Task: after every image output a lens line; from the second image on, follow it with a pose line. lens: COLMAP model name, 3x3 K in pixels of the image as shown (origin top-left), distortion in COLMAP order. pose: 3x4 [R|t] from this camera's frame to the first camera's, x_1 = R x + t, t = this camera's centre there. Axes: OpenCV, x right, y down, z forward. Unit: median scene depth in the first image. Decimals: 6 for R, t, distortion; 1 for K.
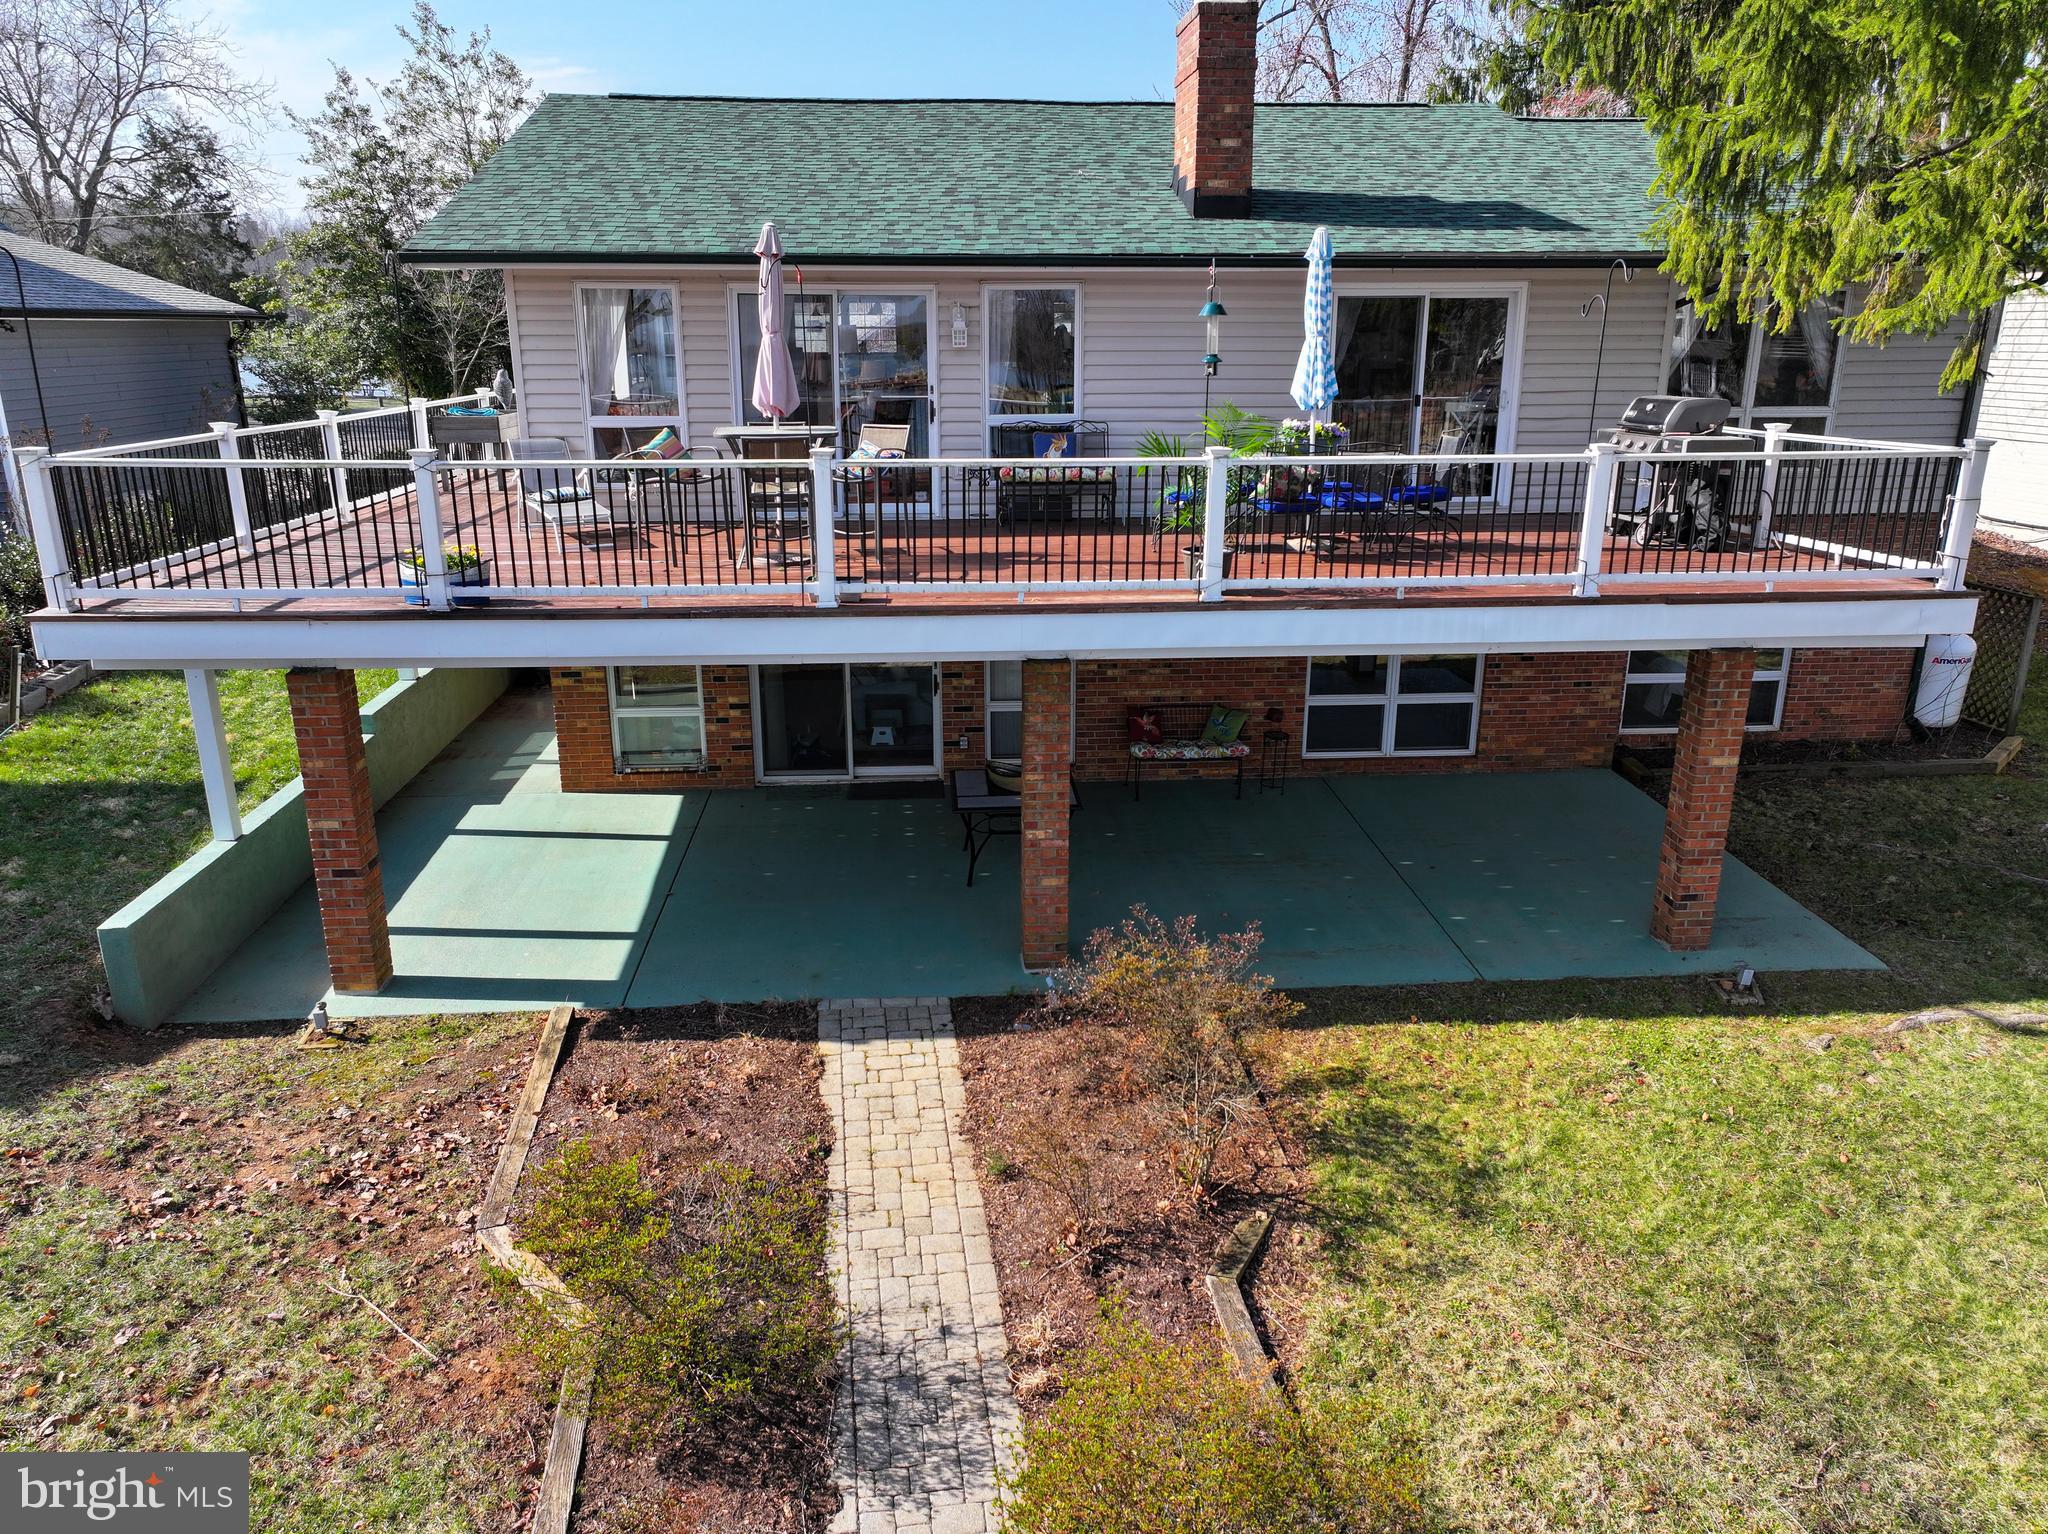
lens RADIAL K [[1441.1, 0, 1038.3], [0, 1441.1, 766.0], [0, 0, 1]] dist [-0.002928, 0.020437]
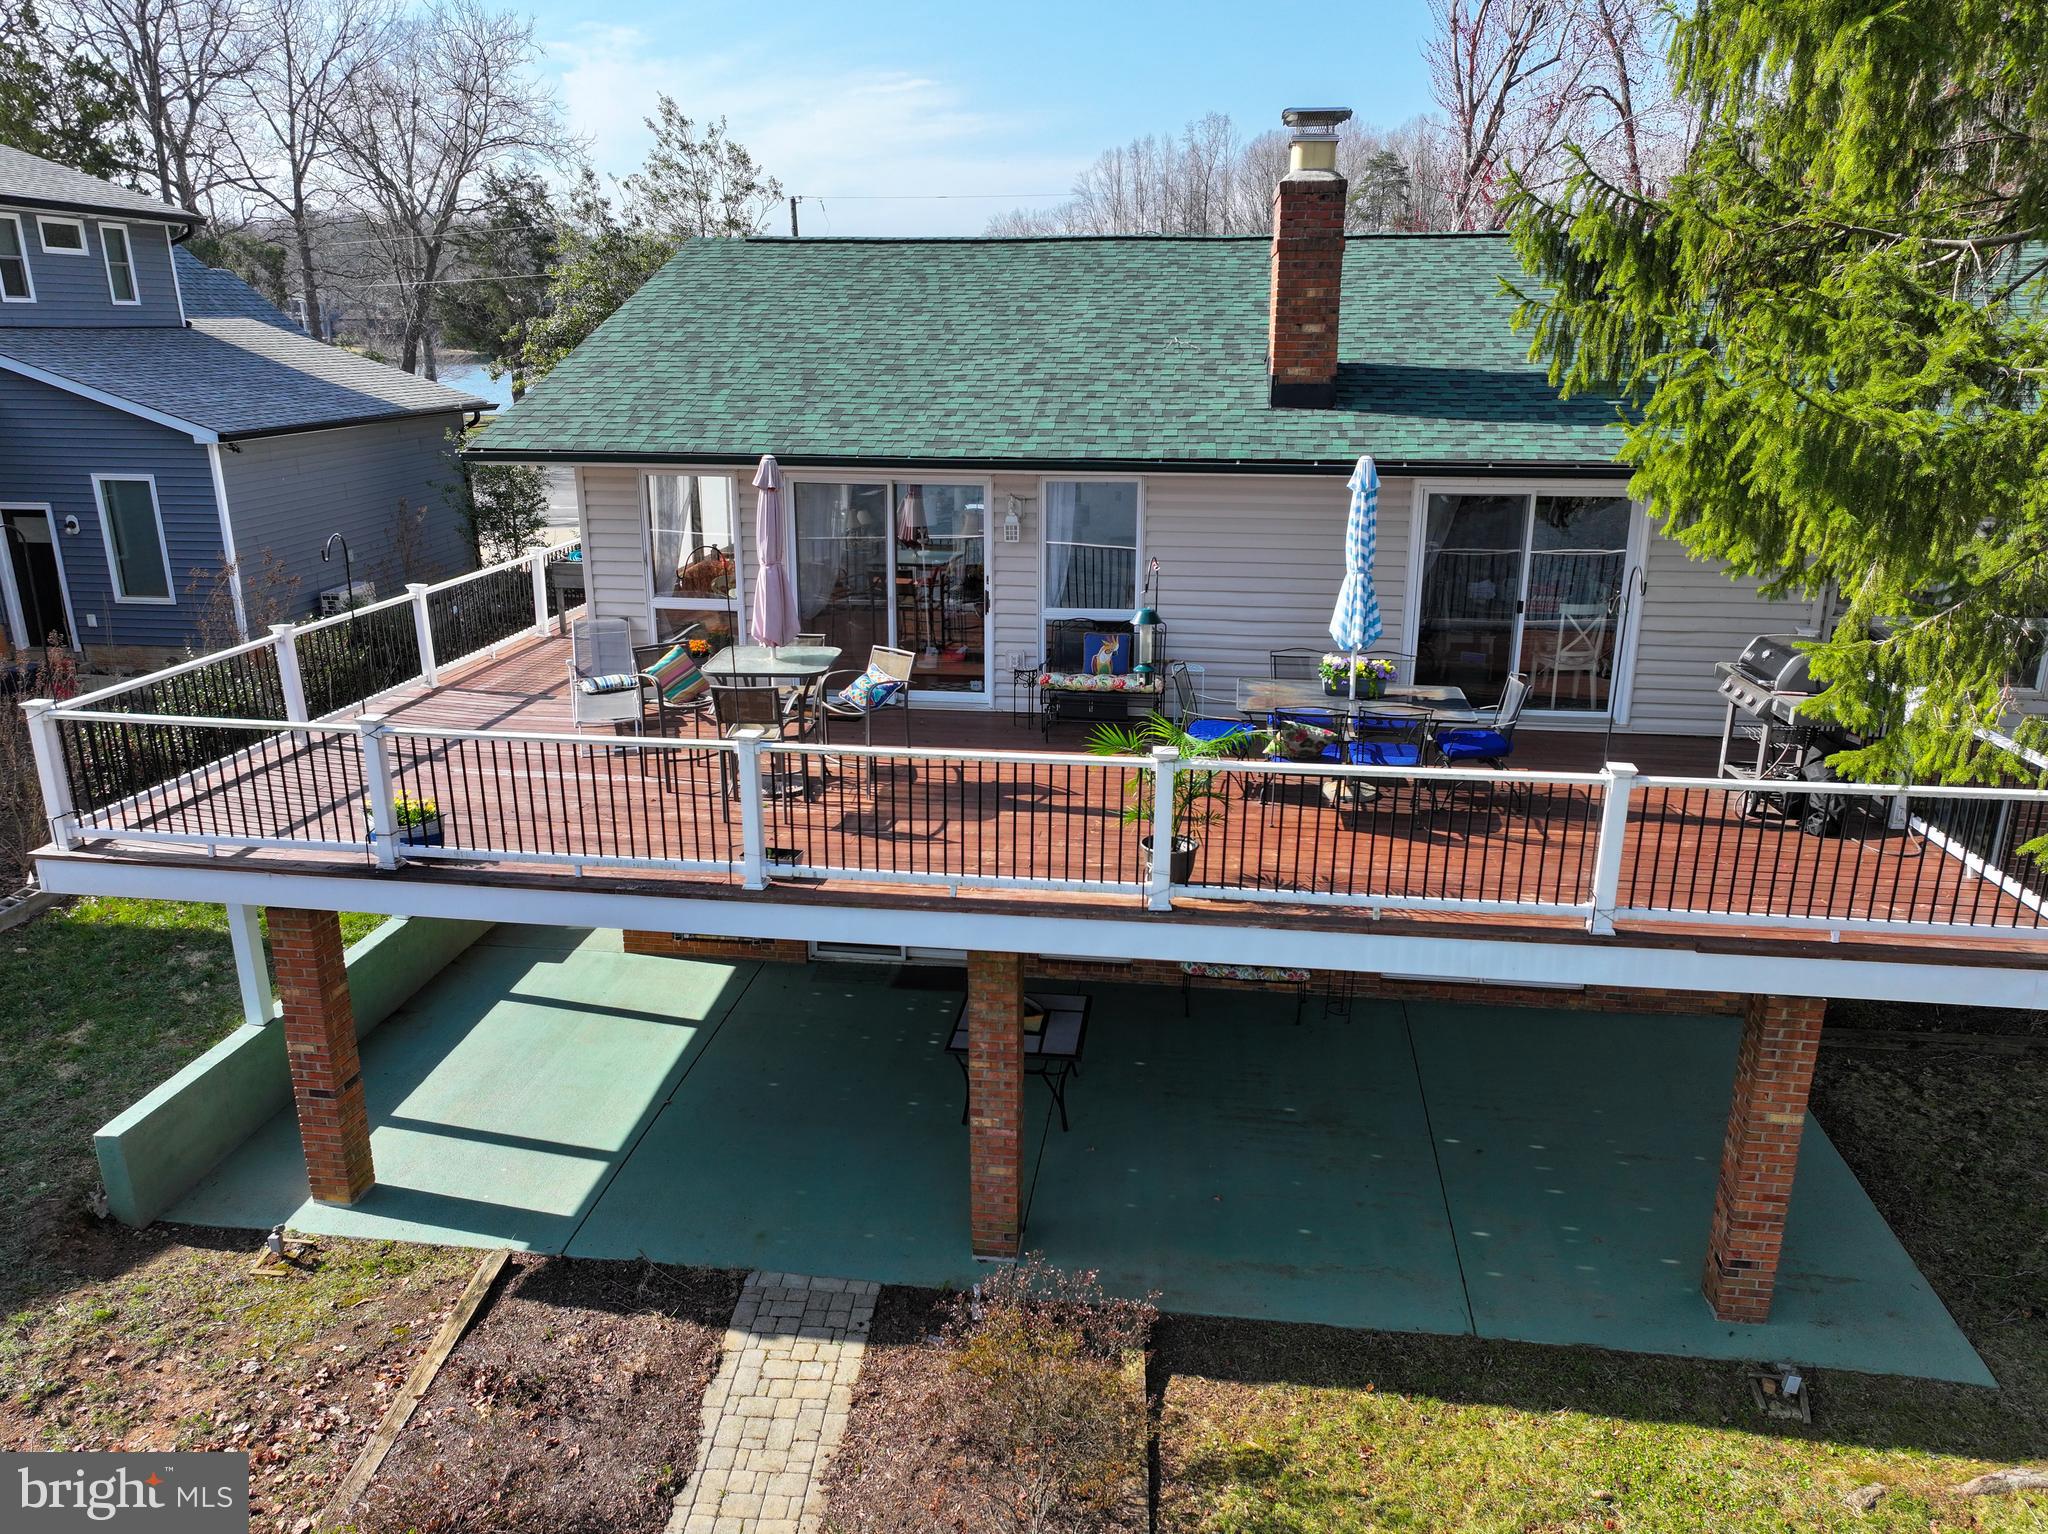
lens RADIAL K [[1441.1, 0, 1036.7], [0, 1441.1, 764.5], [0, 0, 1]] dist [-0.002928, 0.020437]
pose [[0.978701, 0.061036, -0.196009, 0.179524], [-0.060967, 0.998119, 0.006392, -0.170602], [0.196030, 0.005694, 0.980581, 0.074719]]
